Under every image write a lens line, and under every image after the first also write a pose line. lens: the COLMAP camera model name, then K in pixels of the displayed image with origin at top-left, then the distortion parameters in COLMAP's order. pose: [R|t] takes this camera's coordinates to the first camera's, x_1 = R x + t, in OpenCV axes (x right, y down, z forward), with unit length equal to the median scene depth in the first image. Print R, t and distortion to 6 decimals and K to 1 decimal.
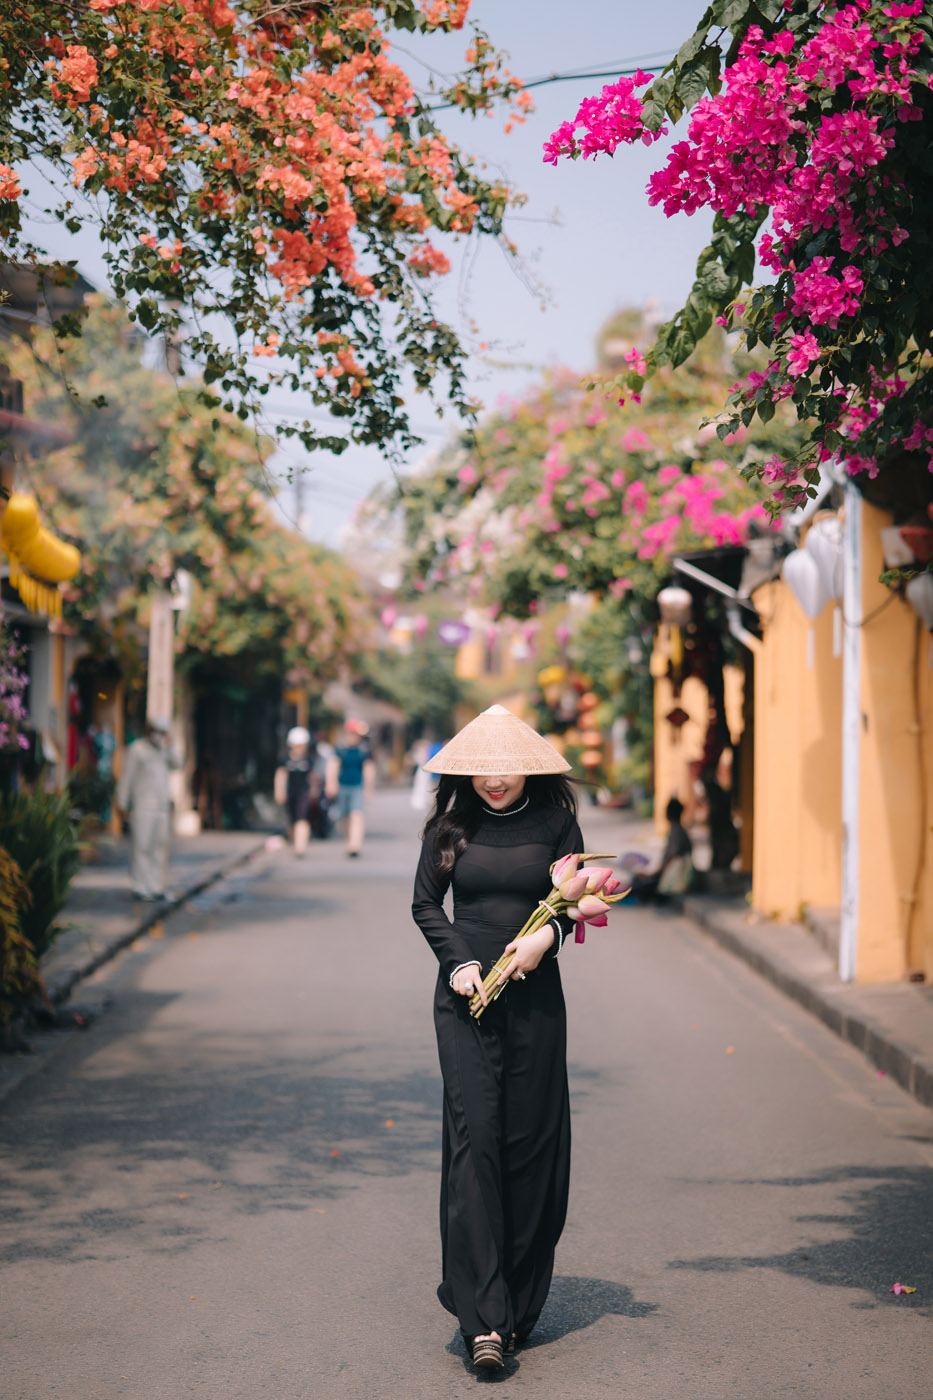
lens RADIAL K [[3375.3, 0, 466.5], [0, 3375.3, 700.0], [0, 0, 1]] dist [0.045207, 0.341978]
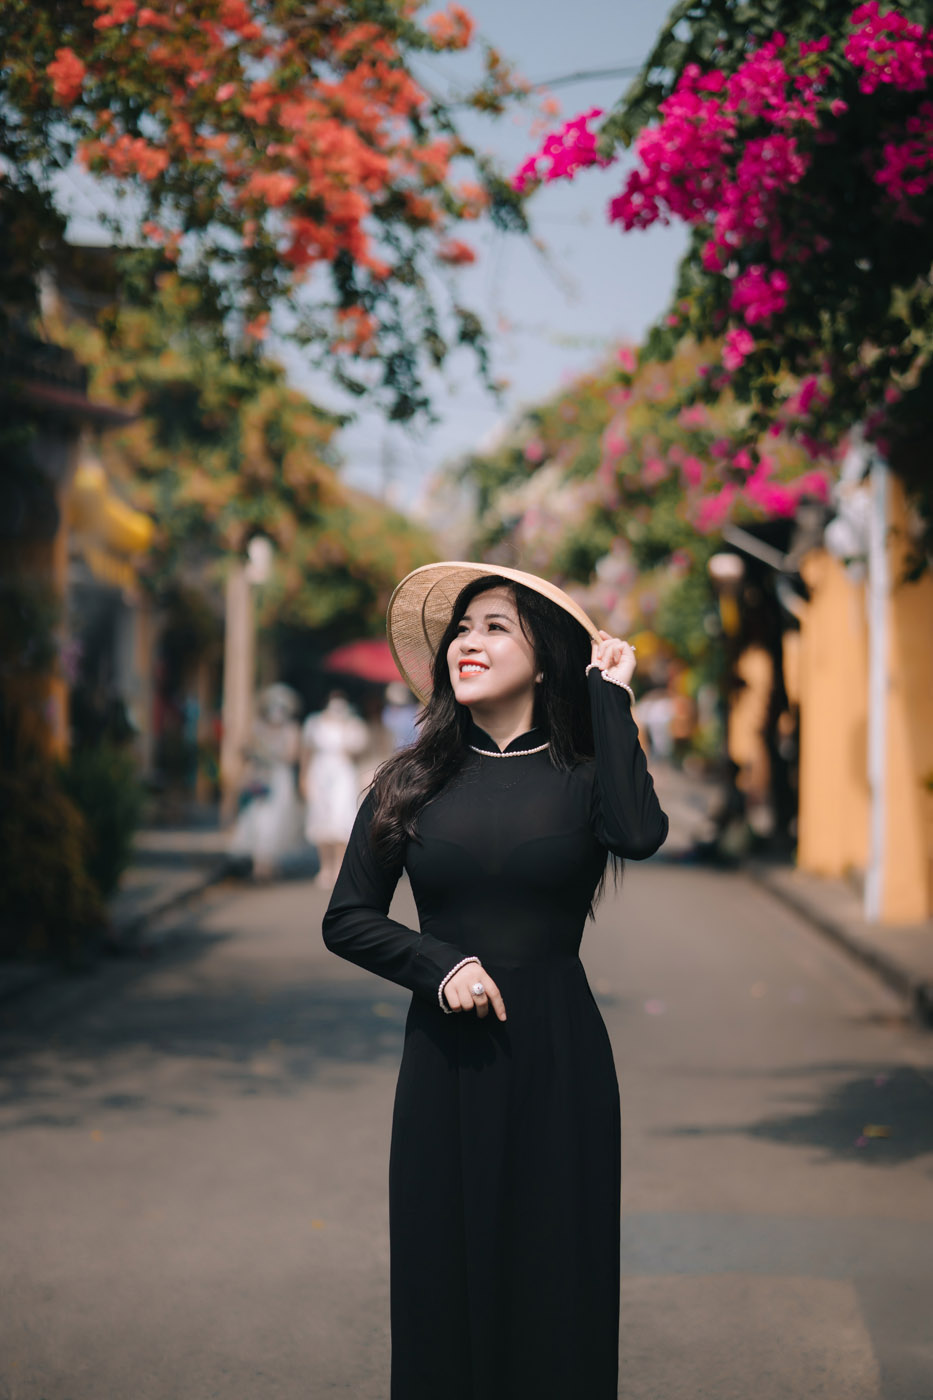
lens RADIAL K [[3375.3, 0, 466.5], [0, 3375.3, 700.0], [0, 0, 1]] dist [0.045207, 0.341978]
pose [[0.999524, -0.001081, -0.030818, 0.013555], [0.001321, 0.999969, 0.007757, 0.002648], [0.030809, -0.007794, 0.999495, -0.046007]]
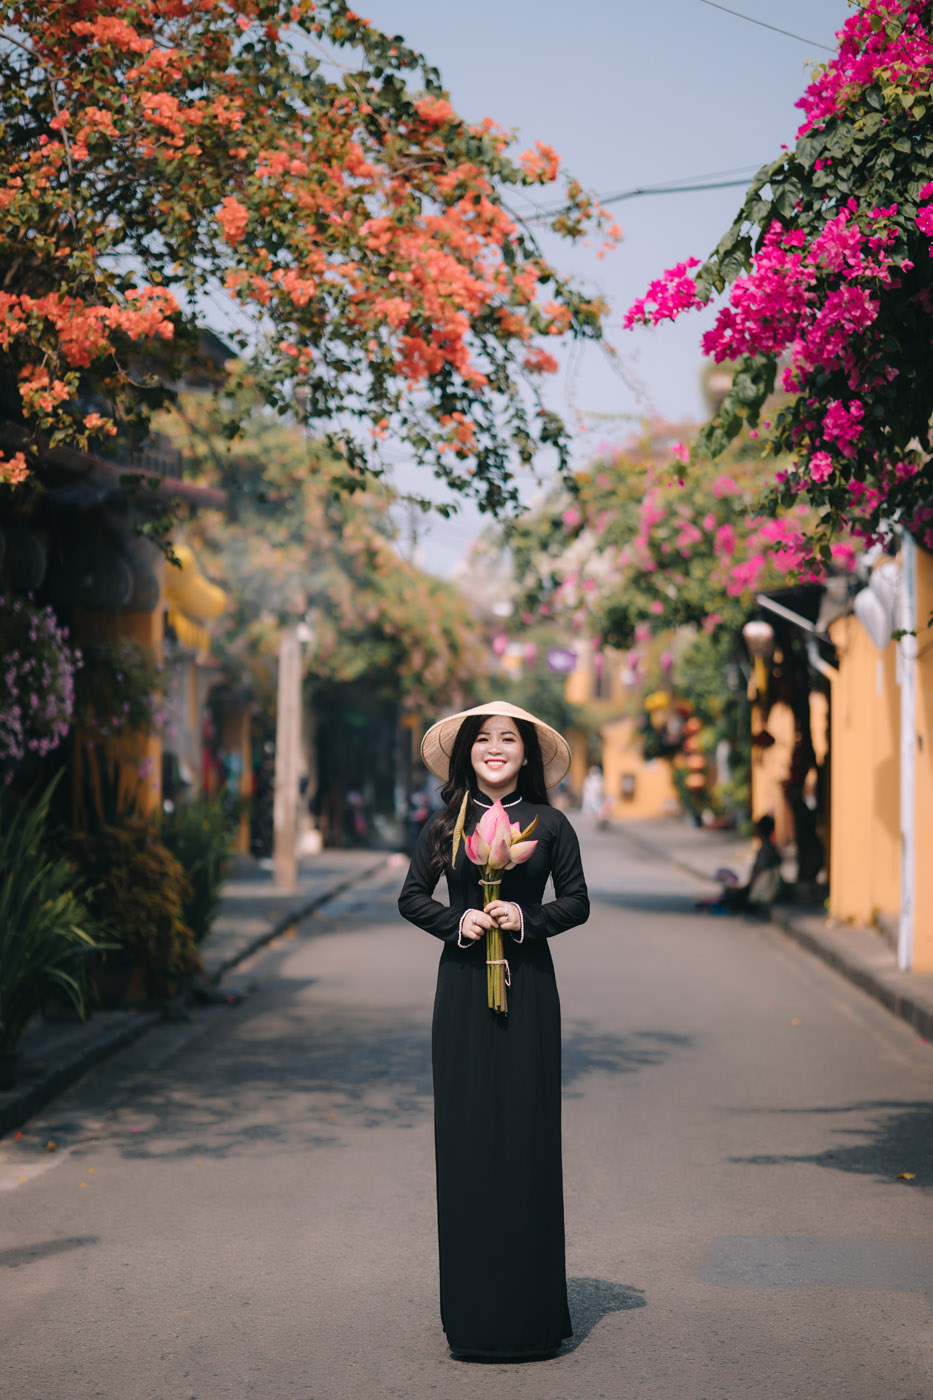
lens RADIAL K [[3375.3, 0, 466.5], [0, 3375.3, 700.0], [0, 0, 1]] dist [0.045207, 0.341978]
pose [[0.999497, -0.002091, -0.031646, 0.000971], [0.001856, 0.999971, -0.007444, 0.000242], [0.031660, 0.007382, 0.999471, -0.106655]]
